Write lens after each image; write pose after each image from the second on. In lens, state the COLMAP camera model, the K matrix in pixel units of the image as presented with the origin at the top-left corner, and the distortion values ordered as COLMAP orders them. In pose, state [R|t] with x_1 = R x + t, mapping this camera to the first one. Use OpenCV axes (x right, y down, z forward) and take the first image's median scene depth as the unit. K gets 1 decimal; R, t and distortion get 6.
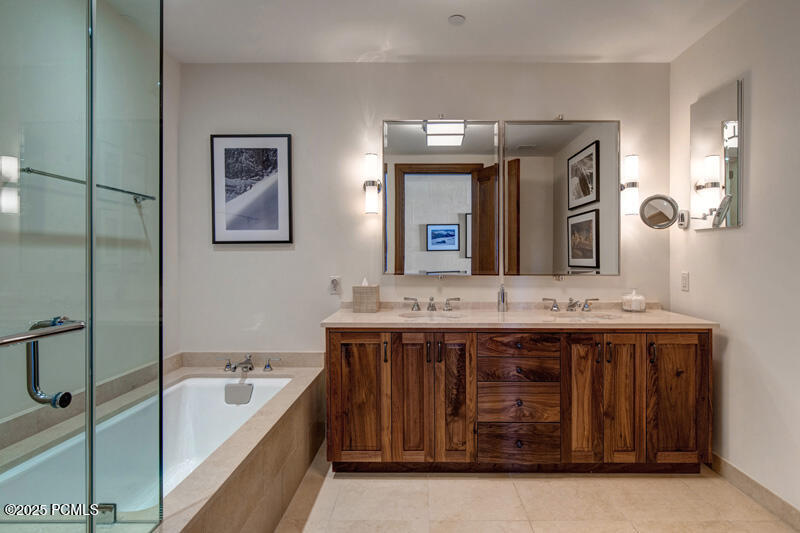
lens RADIAL K [[451.9, 0, 400.0], [0, 451.9, 264.2], [0, 0, 1]] dist [0.007540, 0.001317]
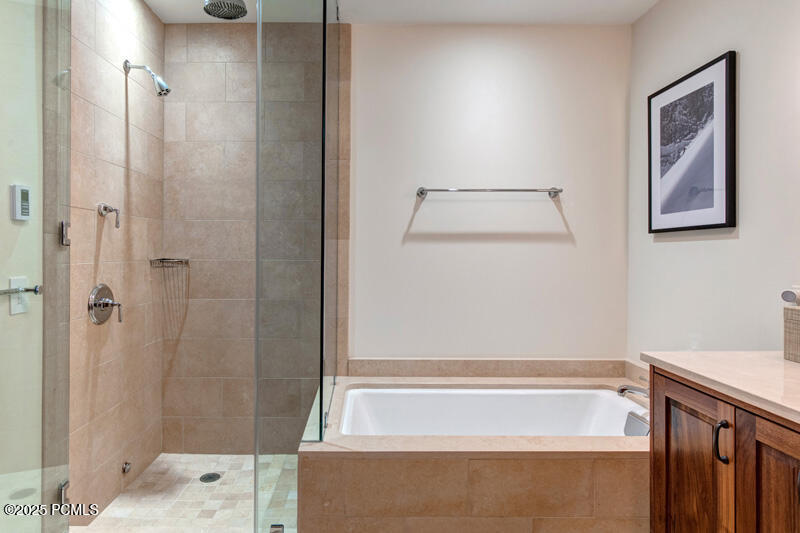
lens RADIAL K [[465.6, 0, 380.1], [0, 465.6, 252.5], [0, 0, 1]] dist [0.004771, -0.000807]
pose [[-0.009270, 0.003746, -0.999950, 0.407744], [-0.006084, 0.999974, 0.003803, -0.011161], [0.999939, 0.006119, -0.009247, 0.532824]]
